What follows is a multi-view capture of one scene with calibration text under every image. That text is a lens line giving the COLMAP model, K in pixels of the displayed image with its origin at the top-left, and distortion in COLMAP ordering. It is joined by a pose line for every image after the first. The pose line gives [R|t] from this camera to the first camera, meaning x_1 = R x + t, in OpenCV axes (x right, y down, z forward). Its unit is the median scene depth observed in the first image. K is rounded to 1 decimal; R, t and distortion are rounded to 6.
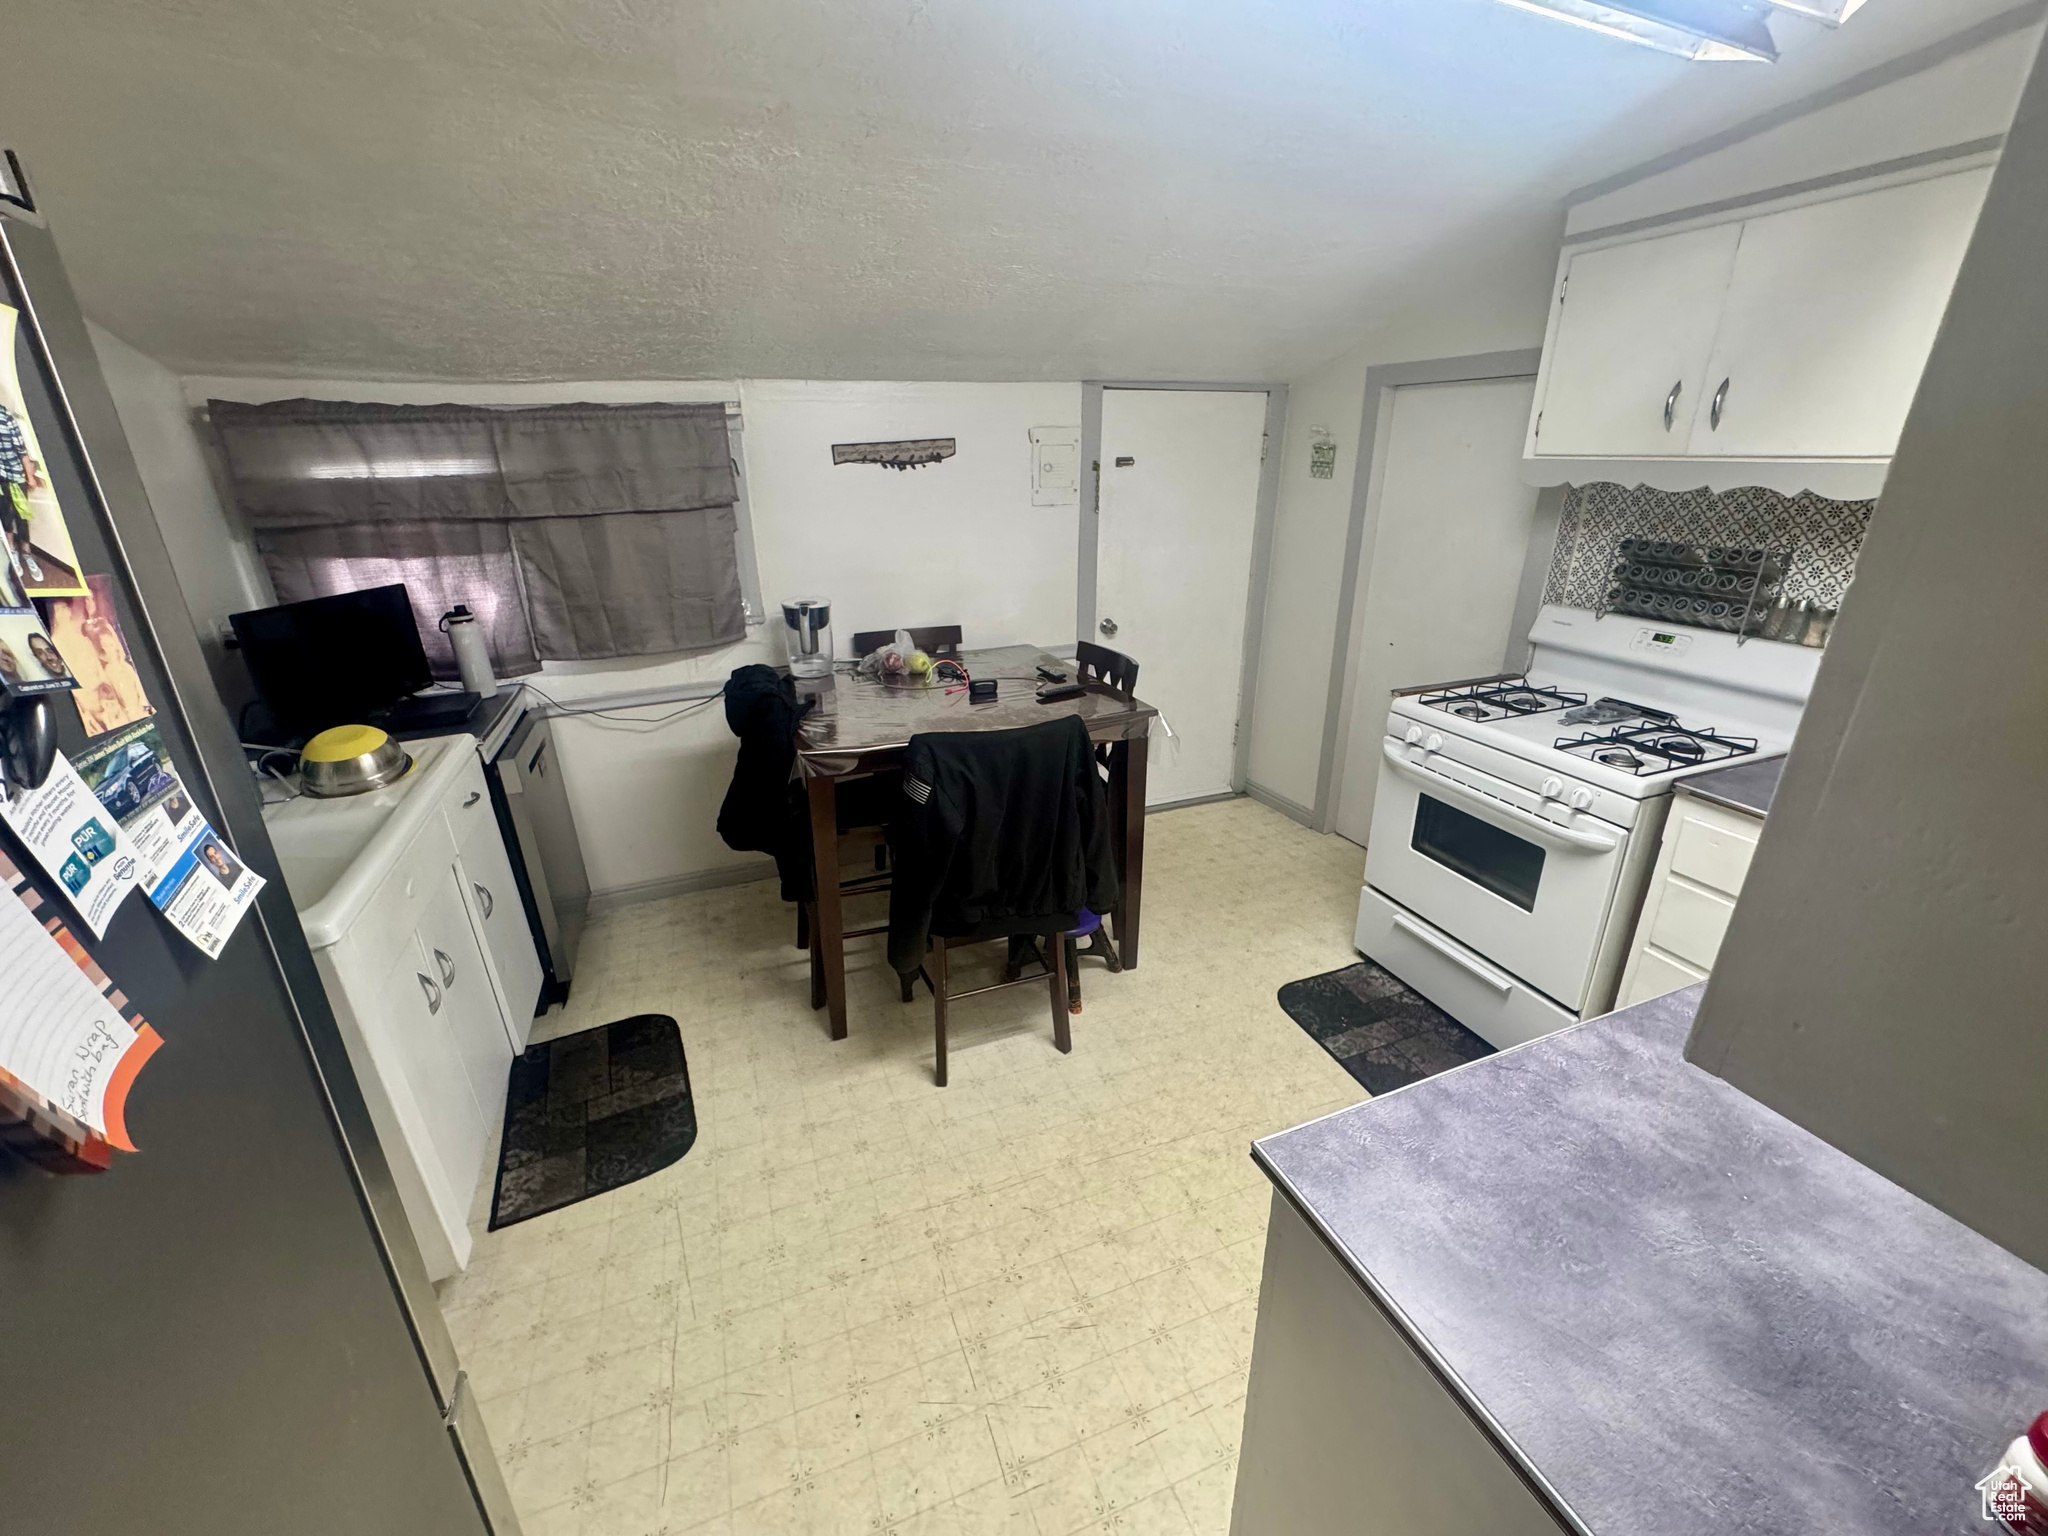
lens RADIAL K [[817.8, 0, 1025.1], [0, 817.8, 766.3], [0, 0, 1]] dist [-0.003786, 0.000932]
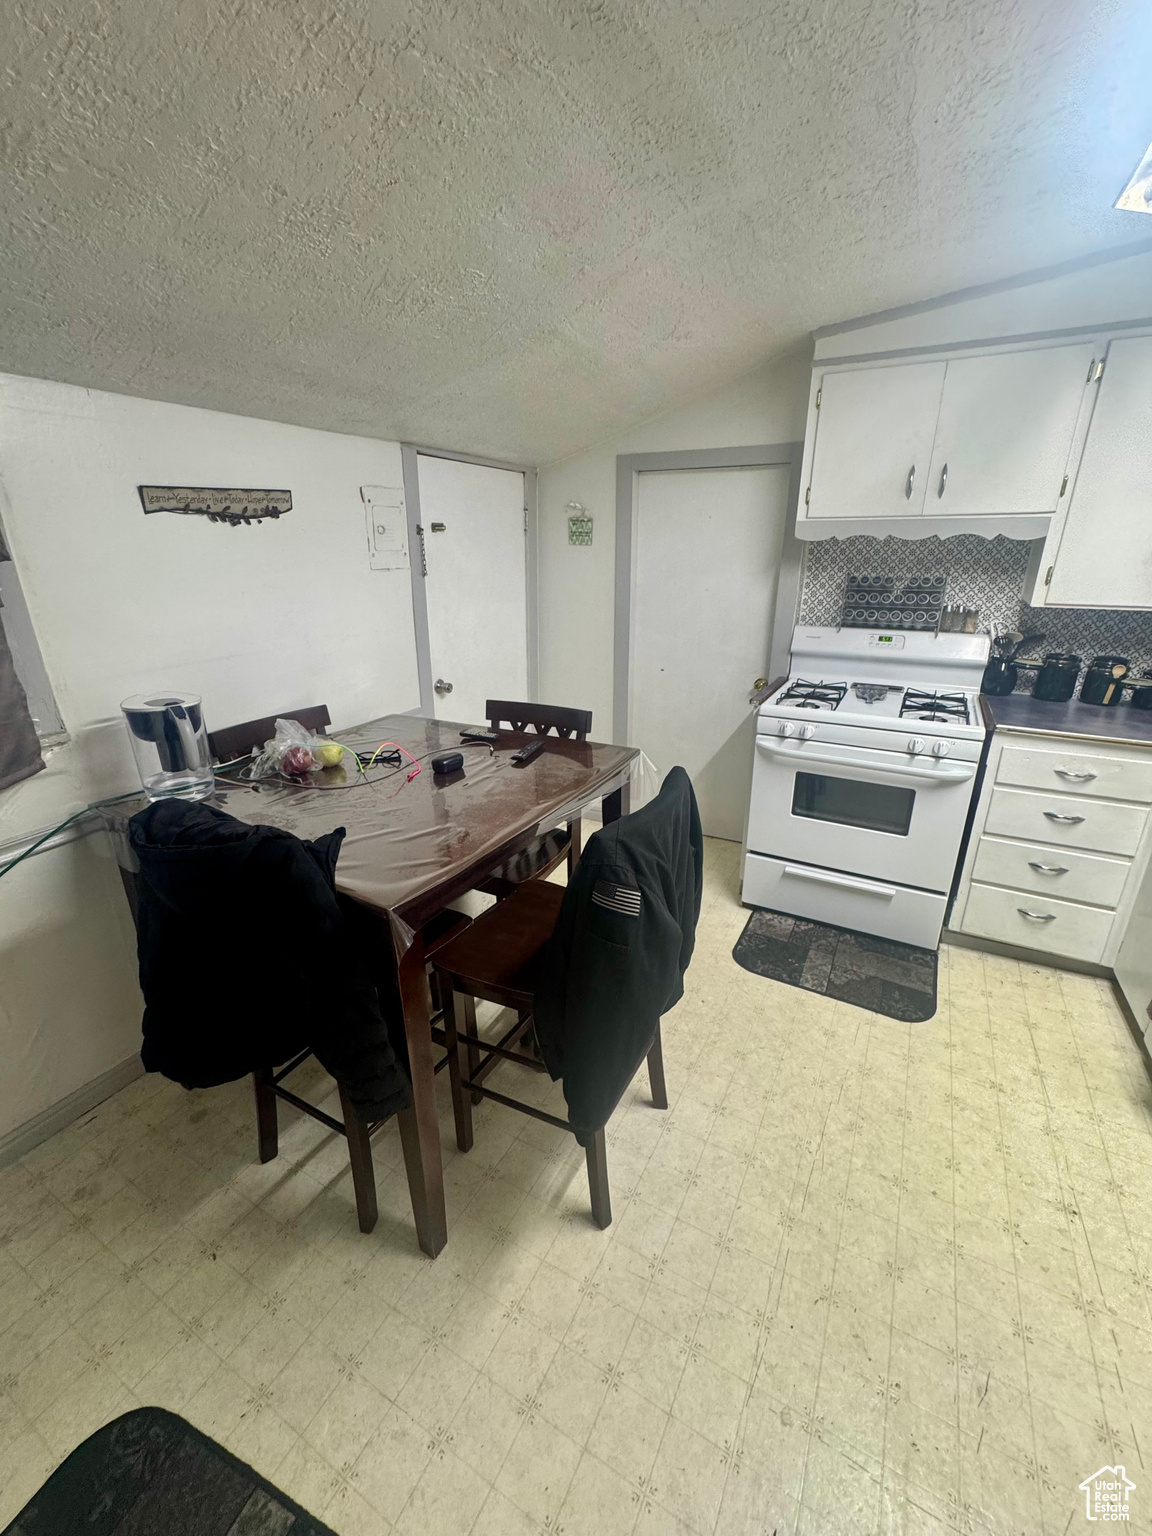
lens RADIAL K [[613.3, 0, 577.8], [0, 613.3, 765.4], [0, 0, 1]] dist [-0.003786, 0.000932]
pose [[0.769288, -0.208623, 0.603881, -0.365485], [0.227837, 0.972623, 0.045770, -0.099377], [-0.596898, 0.102376, 0.795759, 0.411064]]
